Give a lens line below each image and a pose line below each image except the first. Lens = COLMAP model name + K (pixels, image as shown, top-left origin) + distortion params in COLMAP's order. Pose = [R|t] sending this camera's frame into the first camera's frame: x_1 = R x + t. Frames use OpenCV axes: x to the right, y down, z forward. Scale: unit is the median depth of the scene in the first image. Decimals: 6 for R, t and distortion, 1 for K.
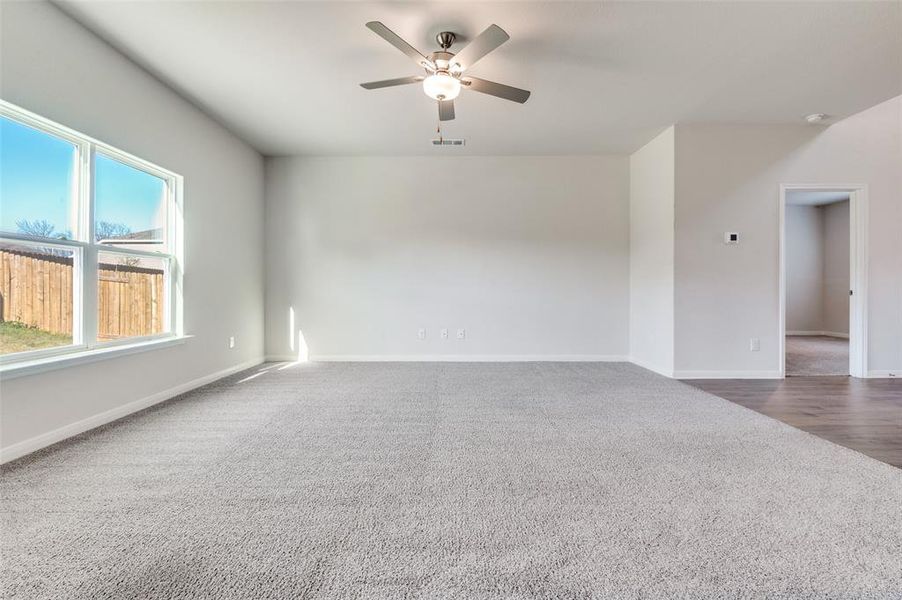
lens RADIAL K [[413.5, 0, 448.9], [0, 413.5, 291.8], [0, 0, 1]] dist [0.000127, -0.000050]
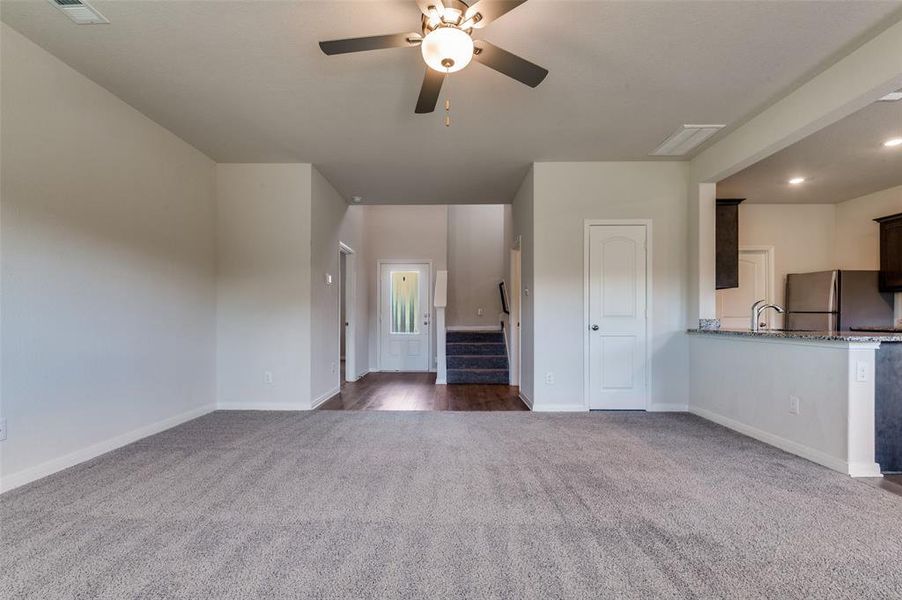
lens RADIAL K [[415.2, 0, 448.5], [0, 415.2, 318.4], [0, 0, 1]] dist [-0.000148, -0.009165]
pose [[0.007393, -0.002196, 0.999970, -0.324976], [-0.001408, 0.999997, 0.002206, -0.015210], [-0.999972, -0.001424, 0.007390, 0.431745]]
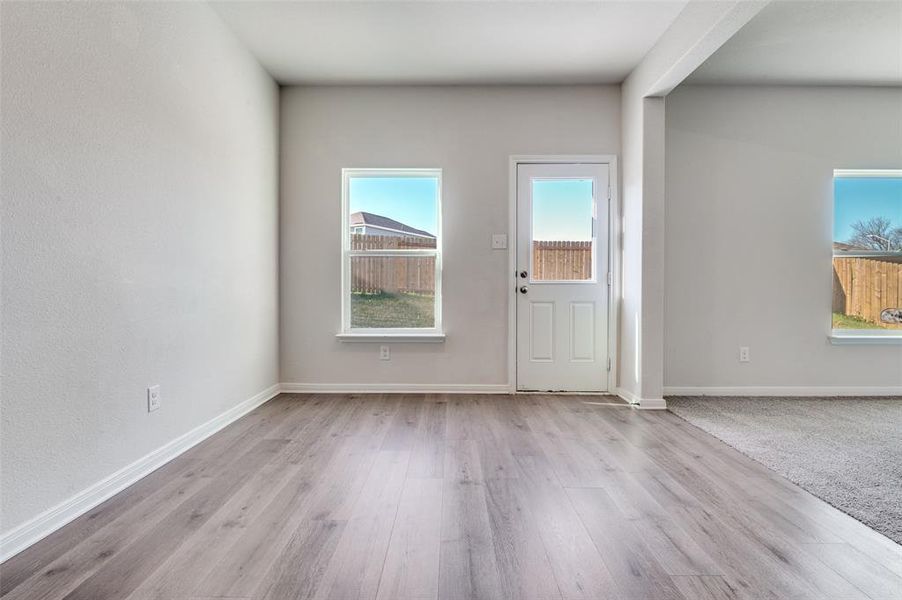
lens RADIAL K [[417.0, 0, 446.4], [0, 417.0, 287.8], [0, 0, 1]] dist [-0.008602, -0.000969]
pose [[-0.012160, 0.000126, -0.999926, 0.182498], [-0.003695, 0.999993, 0.000170, -0.003495], [0.999919, 0.003696, -0.012159, -0.199598]]
